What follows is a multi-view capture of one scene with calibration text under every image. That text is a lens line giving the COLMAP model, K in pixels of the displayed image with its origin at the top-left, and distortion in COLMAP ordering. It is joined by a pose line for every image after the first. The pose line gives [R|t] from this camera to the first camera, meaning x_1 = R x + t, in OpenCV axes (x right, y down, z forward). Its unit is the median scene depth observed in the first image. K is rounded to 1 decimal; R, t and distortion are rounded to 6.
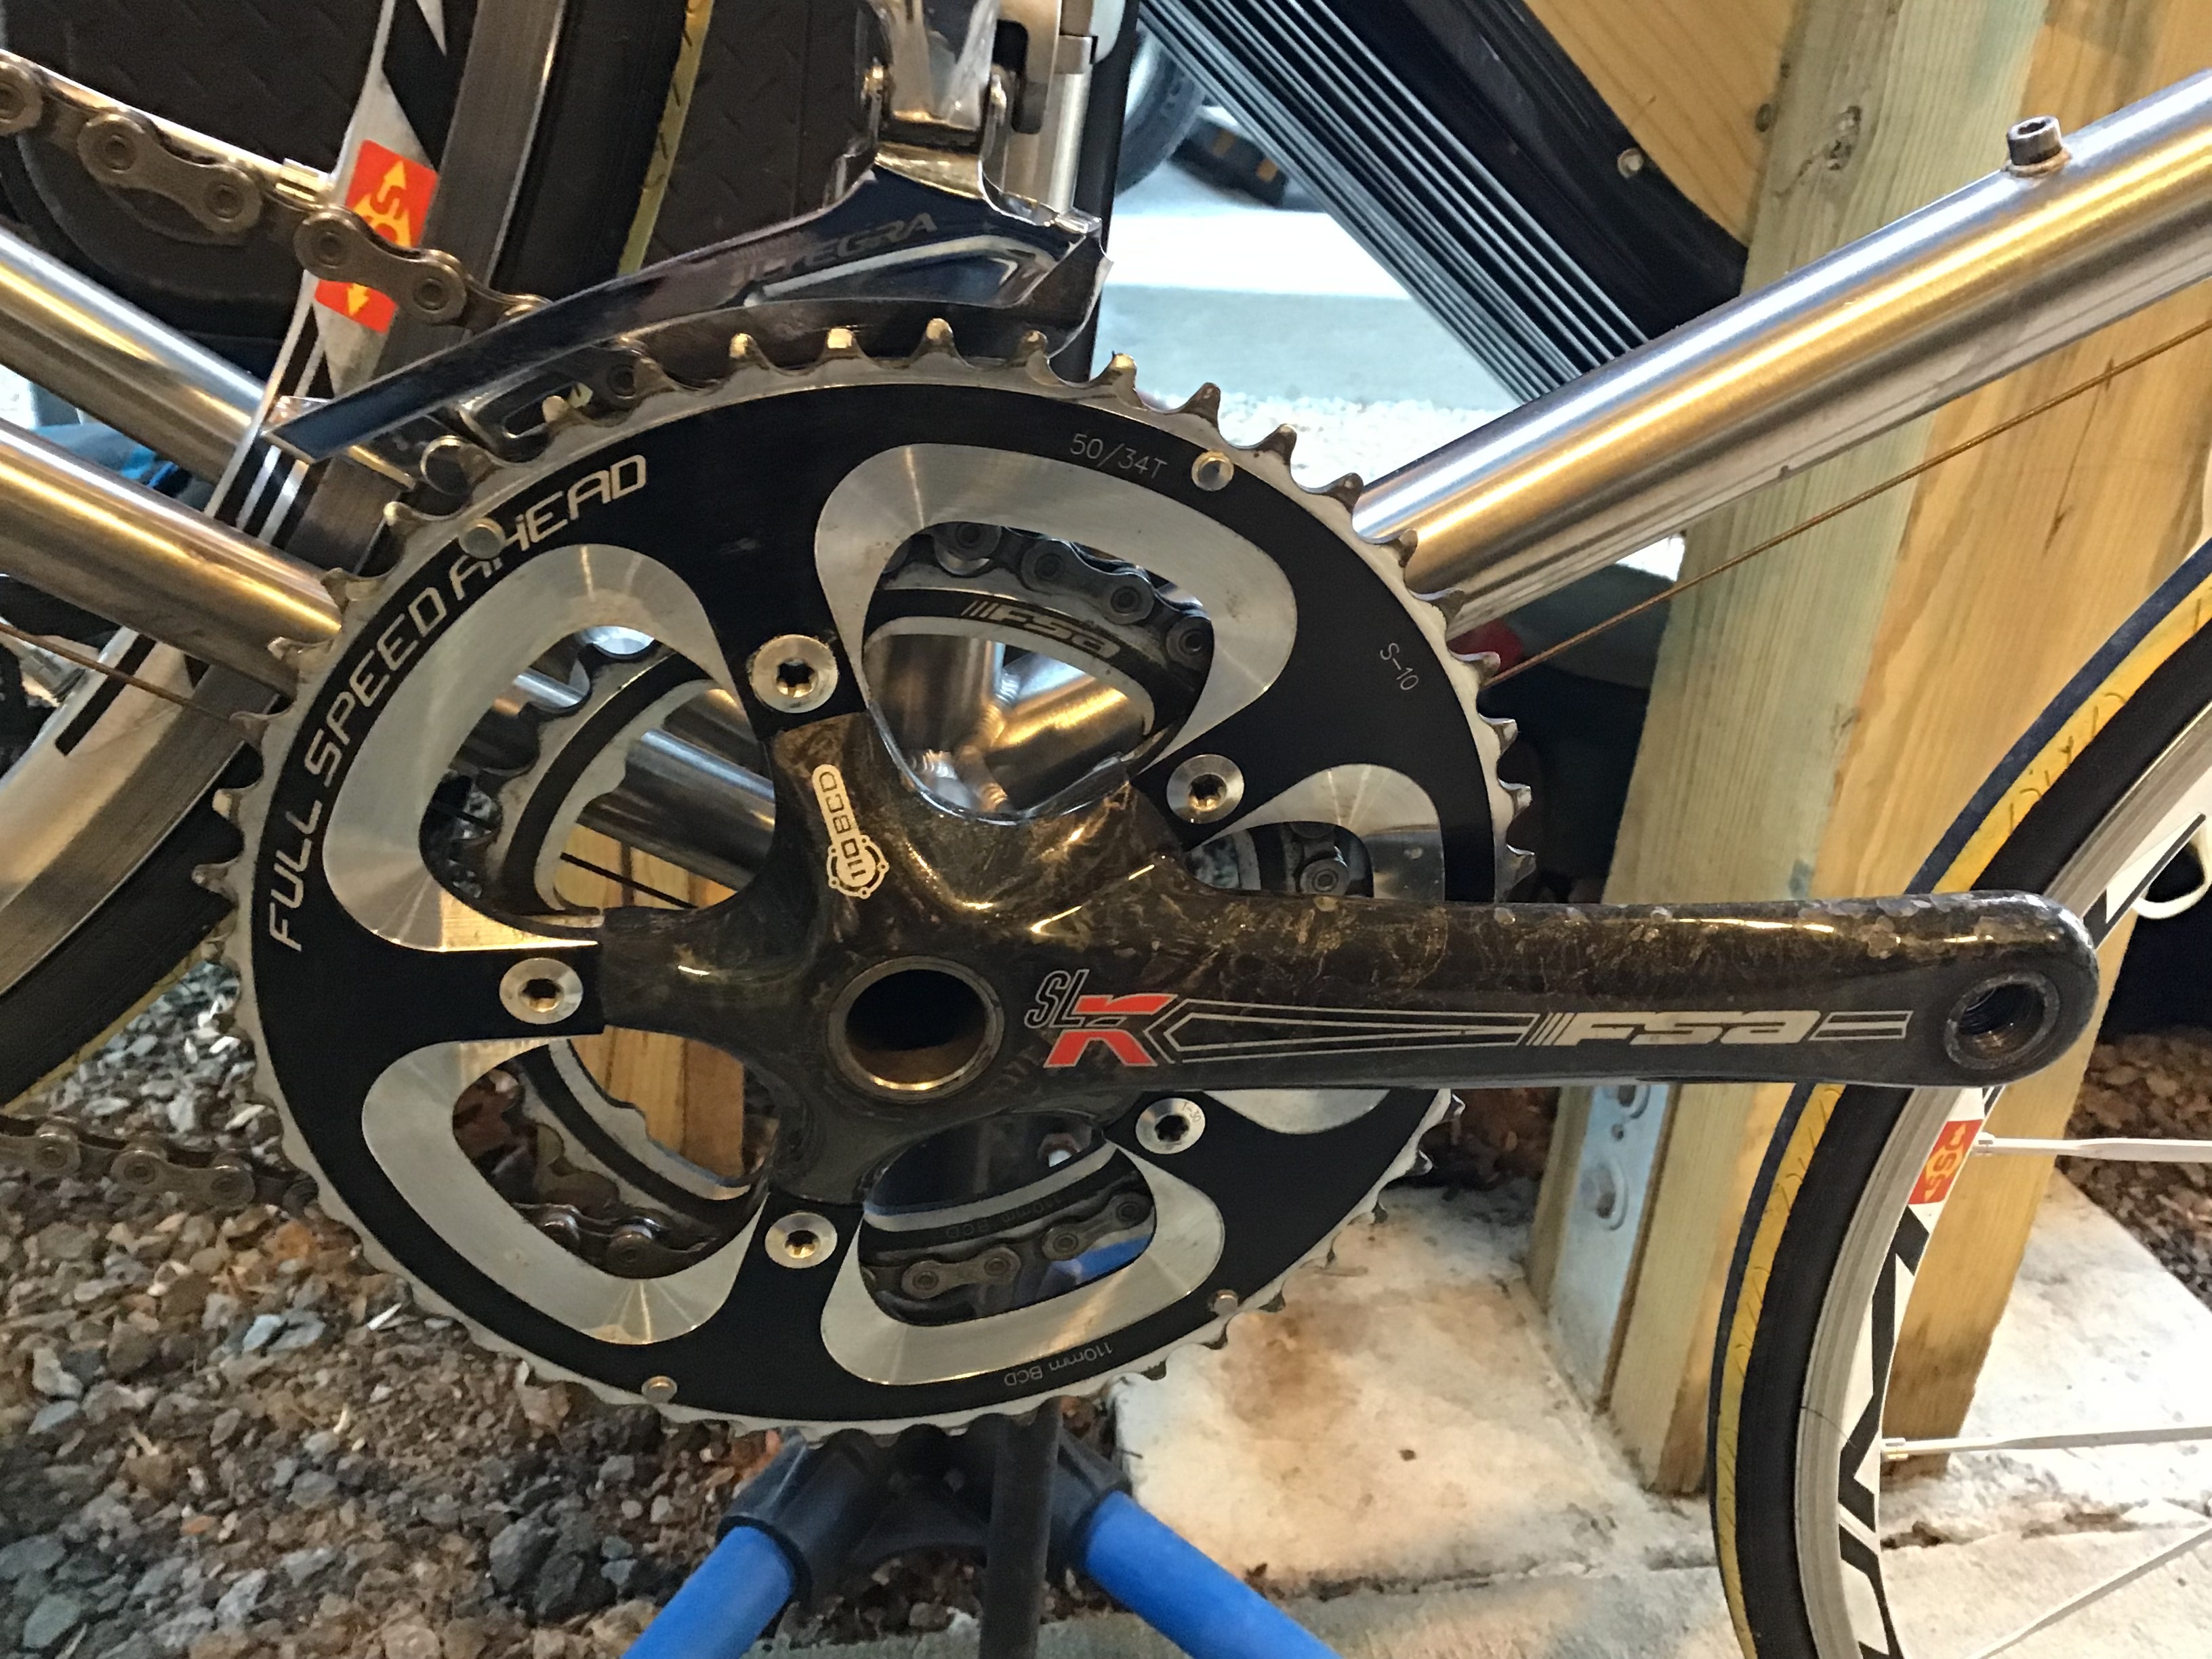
lens RADIAL K [[2003.1, 0, 1106.0], [0, 2003.1, 829.5], [0, 0, 1]] dist [-0.009398, -0.015684]
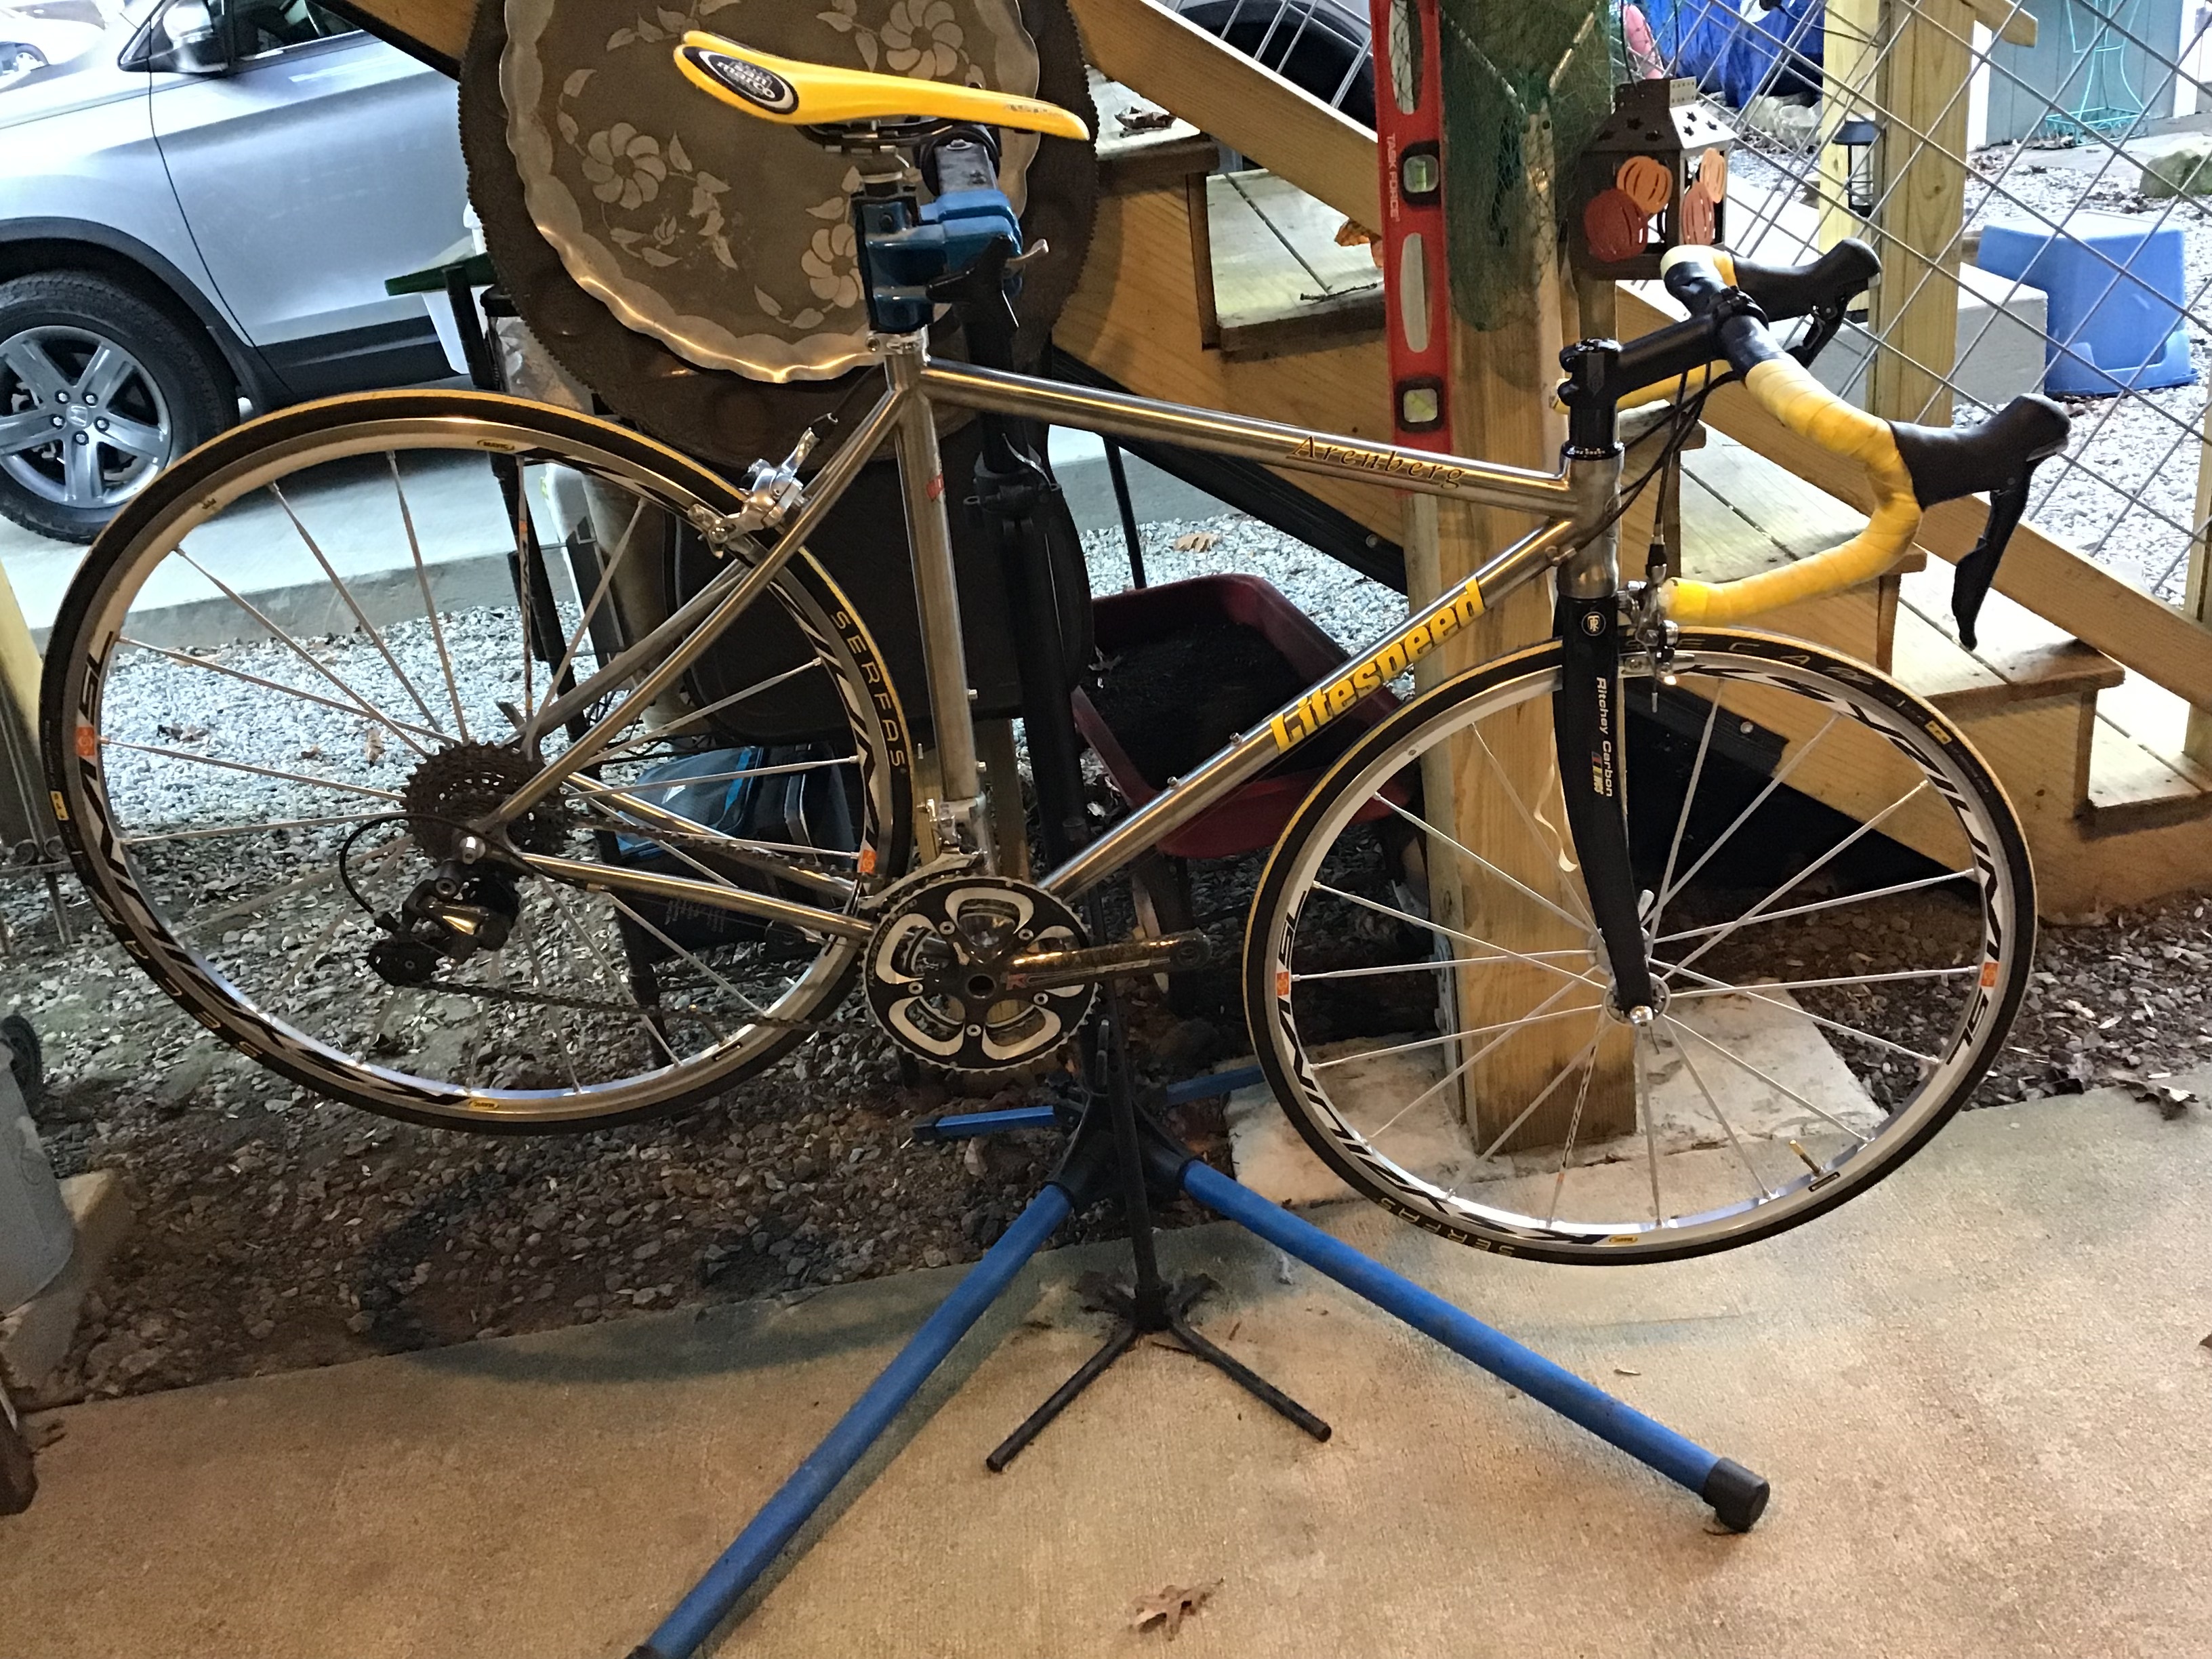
lens RADIAL K [[2003.1, 0, 1106.0], [0, 2003.1, 829.5], [0, 0, 1]] dist [-0.009398, -0.015684]
pose [[0.964817, -0.149328, -0.216402, 0.439525], [0.153640, 0.988122, 0.003142, -0.085332], [0.213362, -0.036279, 0.976299, -1.262450]]
